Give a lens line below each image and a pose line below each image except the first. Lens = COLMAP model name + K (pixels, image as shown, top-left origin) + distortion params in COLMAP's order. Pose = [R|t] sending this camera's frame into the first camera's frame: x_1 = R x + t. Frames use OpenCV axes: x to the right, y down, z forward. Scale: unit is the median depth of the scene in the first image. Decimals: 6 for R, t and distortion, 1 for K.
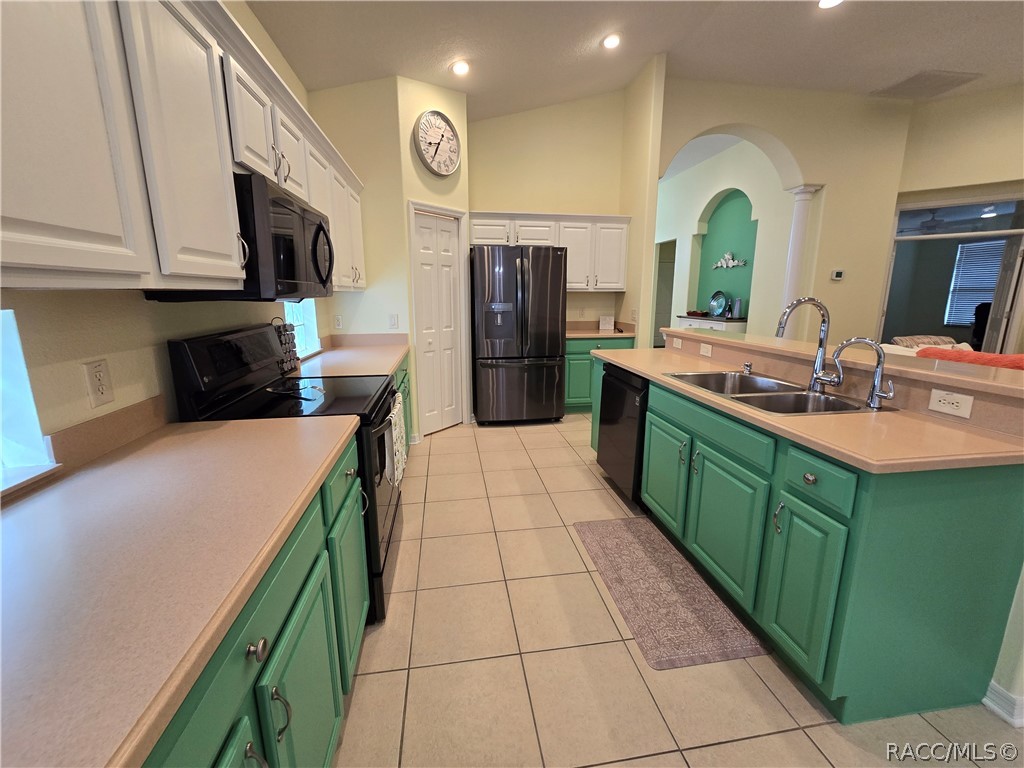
lens RADIAL K [[419.1, 0, 511.5], [0, 419.1, 376.4], [0, 0, 1]] dist [0.002104, -0.001809]
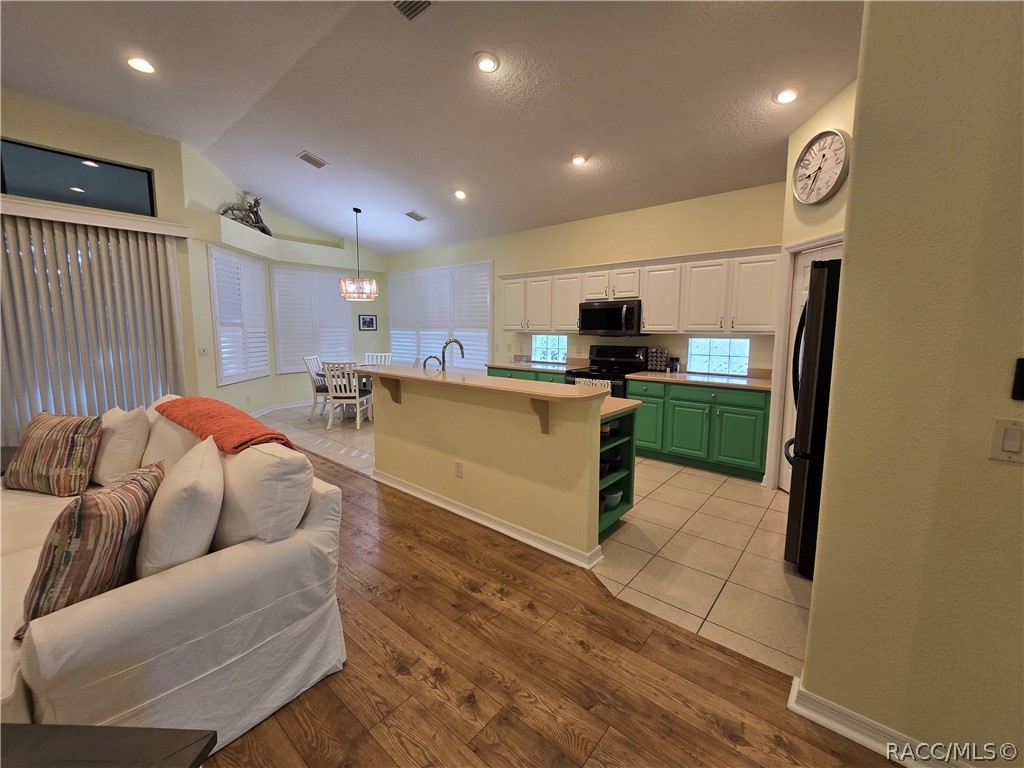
lens RADIAL K [[419.1, 0, 511.8], [0, 419.1, 374.8], [0, 0, 1]] dist [0.002104, -0.001809]
pose [[-0.759651, 0.071178, -0.646425, 0.622289], [-0.130277, 0.957189, 0.258492, -0.200241], [0.637149, 0.280578, -0.717856, 0.926974]]
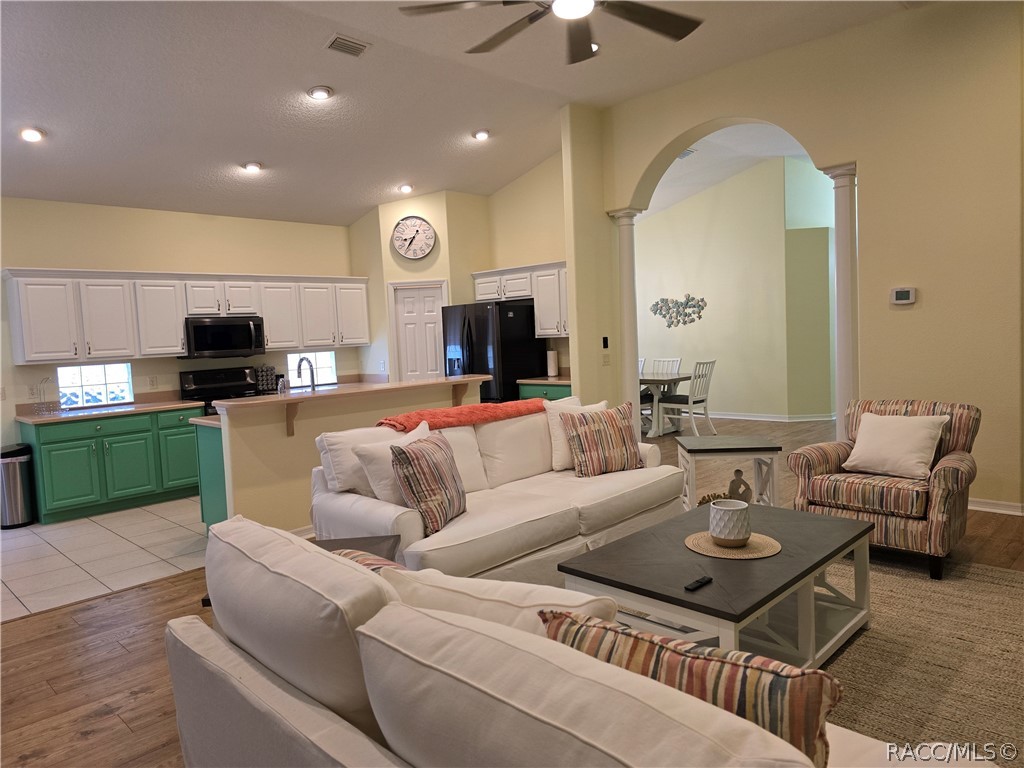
lens RADIAL K [[687.7, 0, 509.3], [0, 687.7, 376.9], [0, 0, 1]] dist [0.048706, -0.039622]
pose [[0.592823, 0.022640, -0.805015, 1.269268], [-0.110205, 0.992482, -0.053244, -0.013008], [0.797757, 0.120281, 0.590860, -0.016242]]
